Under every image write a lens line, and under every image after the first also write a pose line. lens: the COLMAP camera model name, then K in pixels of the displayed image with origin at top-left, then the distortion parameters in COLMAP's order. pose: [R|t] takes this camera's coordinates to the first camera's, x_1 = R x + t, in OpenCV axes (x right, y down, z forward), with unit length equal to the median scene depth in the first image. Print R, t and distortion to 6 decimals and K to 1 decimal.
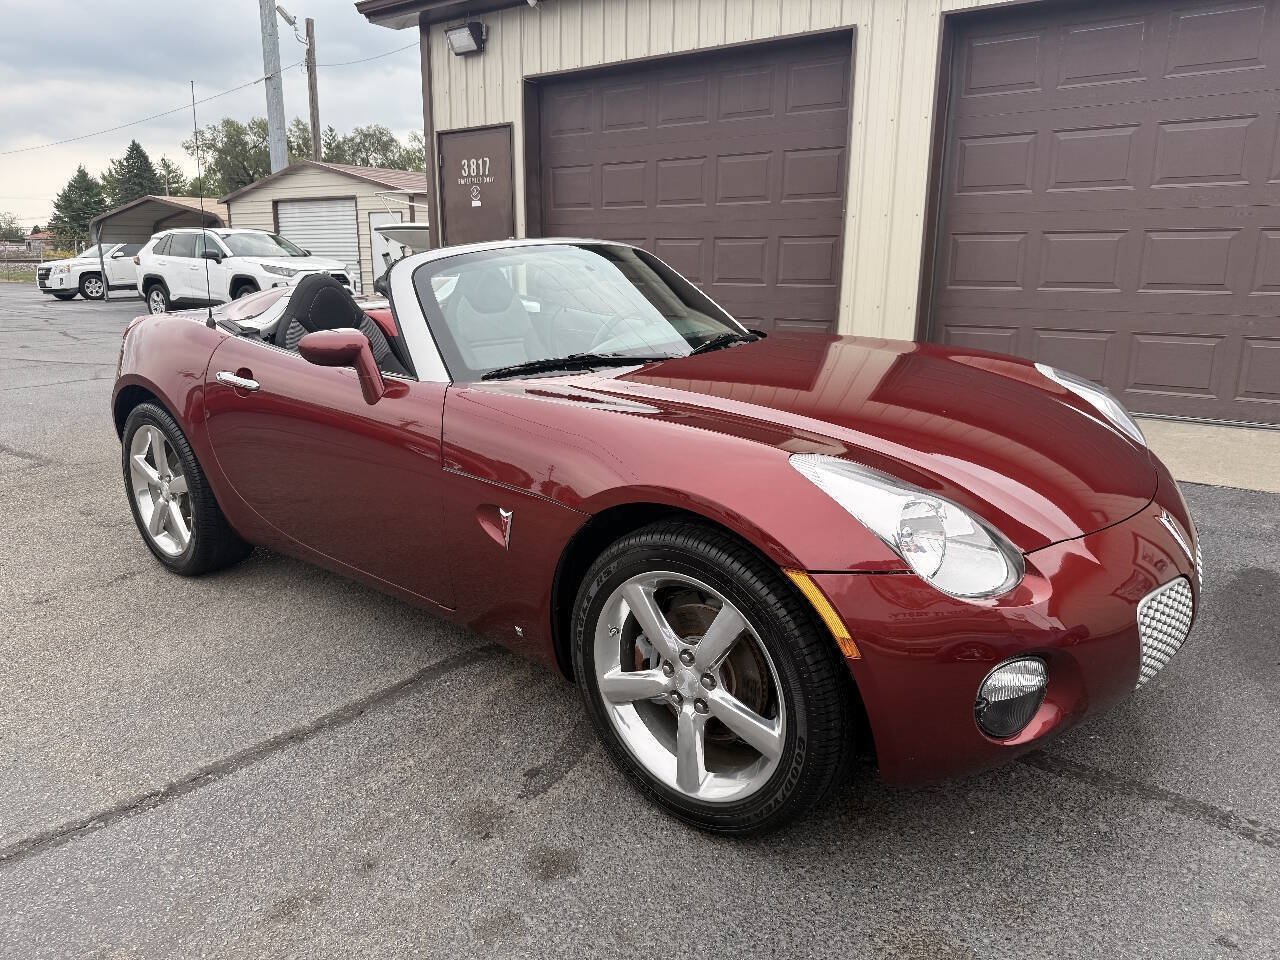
lens RADIAL K [[914.5, 0, 641.2], [0, 914.5, 476.2], [0, 0, 1]] dist [-0.000353, -0.006882]
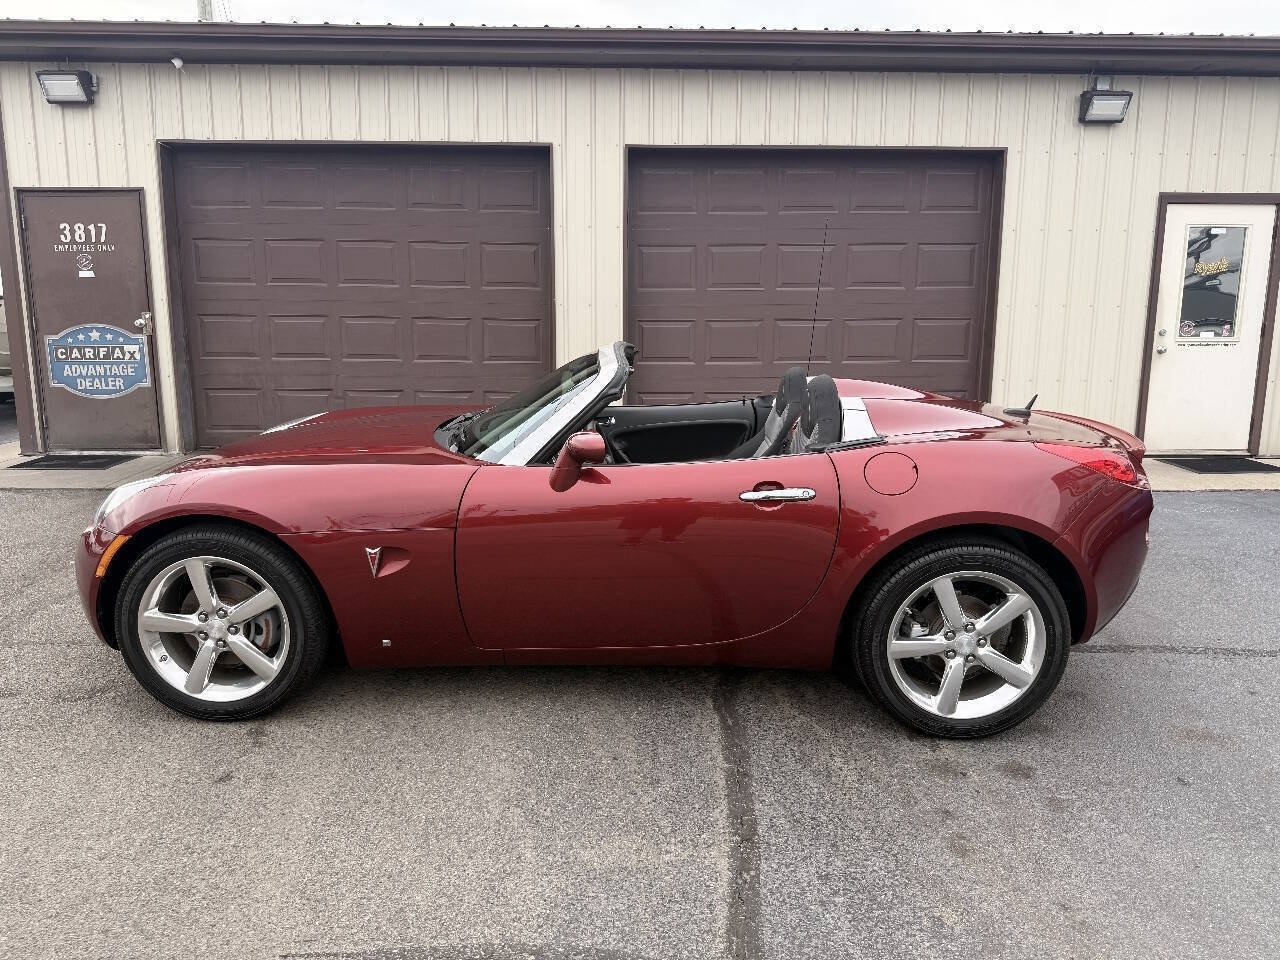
lens RADIAL K [[914.1, 0, 638.6], [0, 914.1, 480.4], [0, 0, 1]] dist [-0.001739, -0.003588]
pose [[0.784962, -0.106421, 0.610335, -0.344737], [0.141498, 0.989894, -0.009381, -0.029265], [-0.603169, 0.093725, 0.792088, 0.033187]]
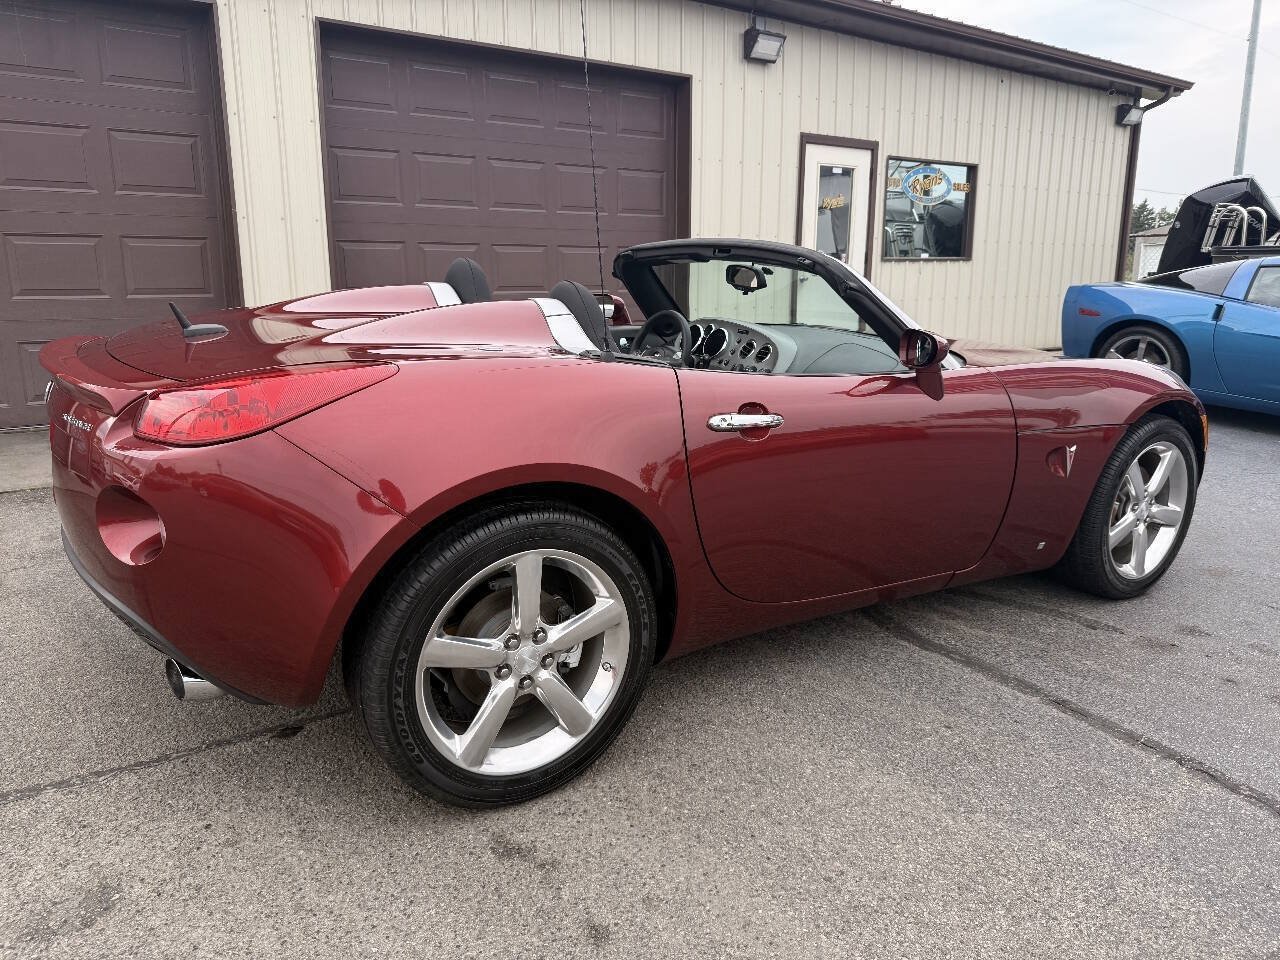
lens RADIAL K [[920.8, 0, 631.6], [0, 920.8, 470.8], [0, 0, 1]] dist [-0.005584, 0.000362]
pose [[0.299463, -0.204694, 0.931892, -0.440092], [0.220990, 0.965036, 0.140959, -0.071995], [-0.928162, 0.163727, 0.334228, 0.316669]]
